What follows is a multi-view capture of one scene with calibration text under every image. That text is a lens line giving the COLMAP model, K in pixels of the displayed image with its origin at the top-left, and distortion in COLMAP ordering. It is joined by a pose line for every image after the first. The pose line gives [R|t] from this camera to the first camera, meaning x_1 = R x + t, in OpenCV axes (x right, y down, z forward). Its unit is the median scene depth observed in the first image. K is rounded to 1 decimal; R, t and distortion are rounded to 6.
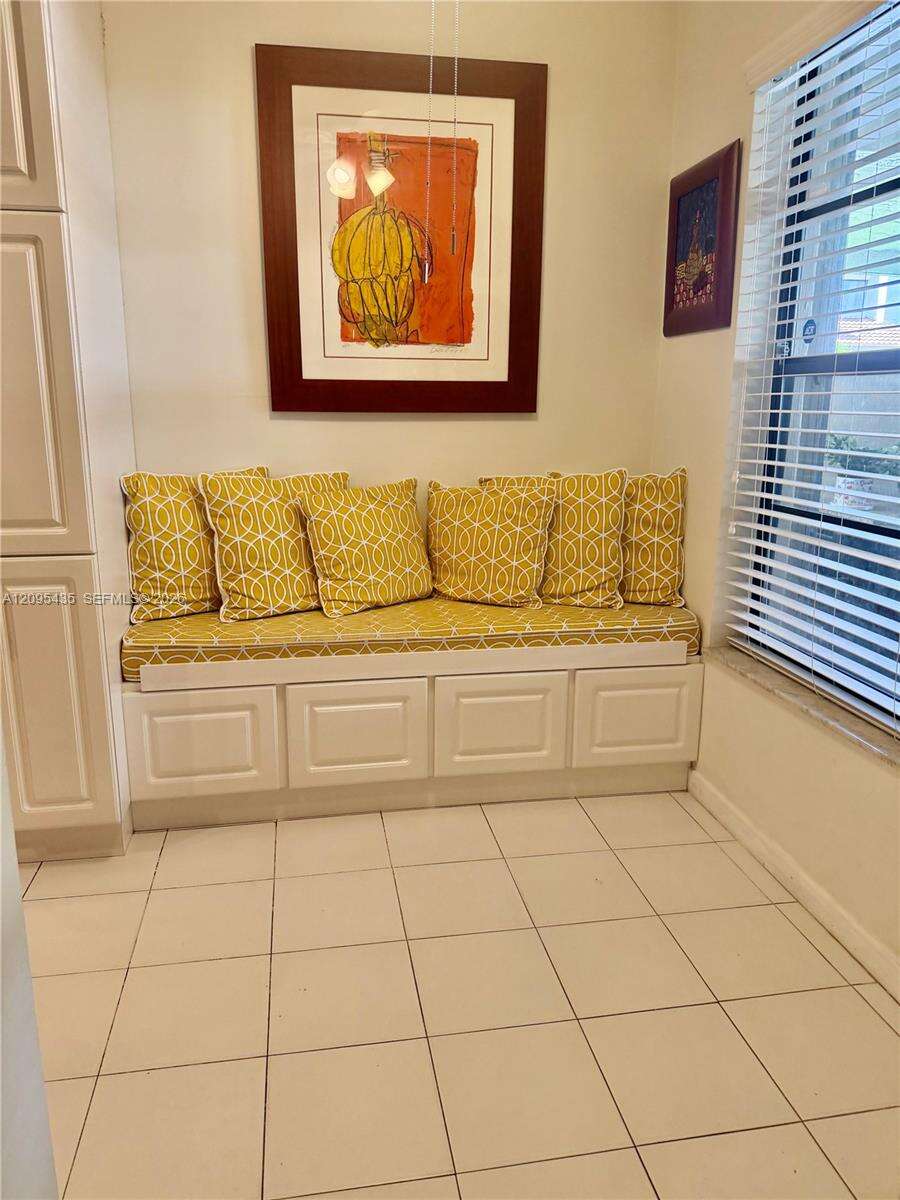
lens RADIAL K [[858.6, 0, 447.4], [0, 858.6, 601.3], [0, 0, 1]] dist [0.040178, -0.055130]
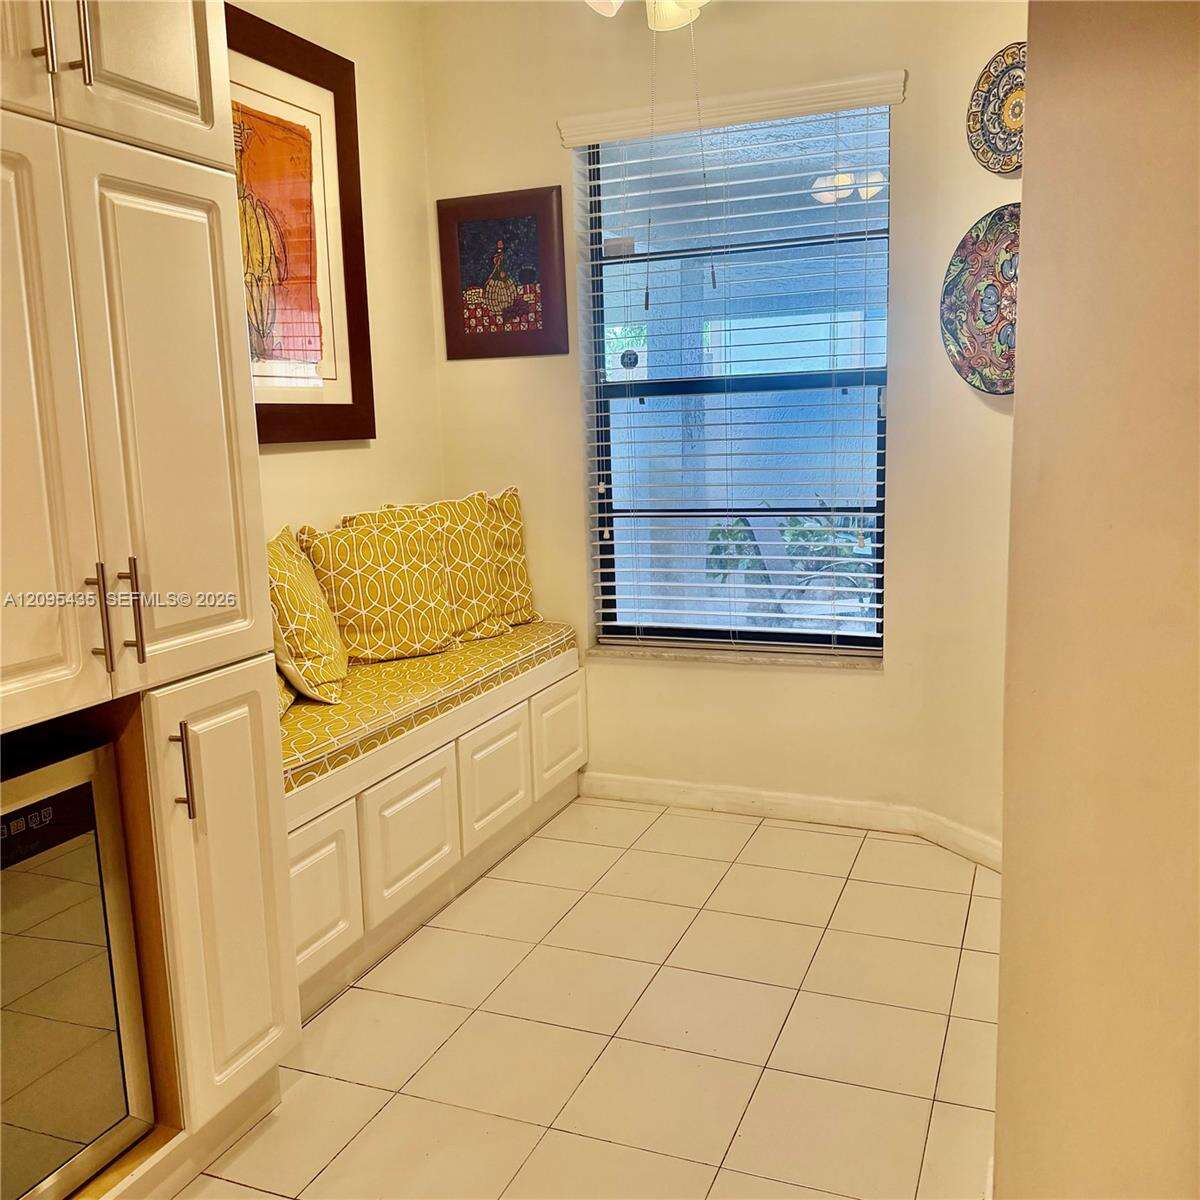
lens RADIAL K [[1147.4, 0, 604.3], [0, 1147.4, 600.8], [0, 0, 1]] dist [0.010943, 0.000000]
pose [[0.503596, -0.156025, 0.849734, -0.847693], [0.226615, 0.972974, 0.044350, -0.060694], [-0.833689, 0.170228, 0.525343, 0.228965]]
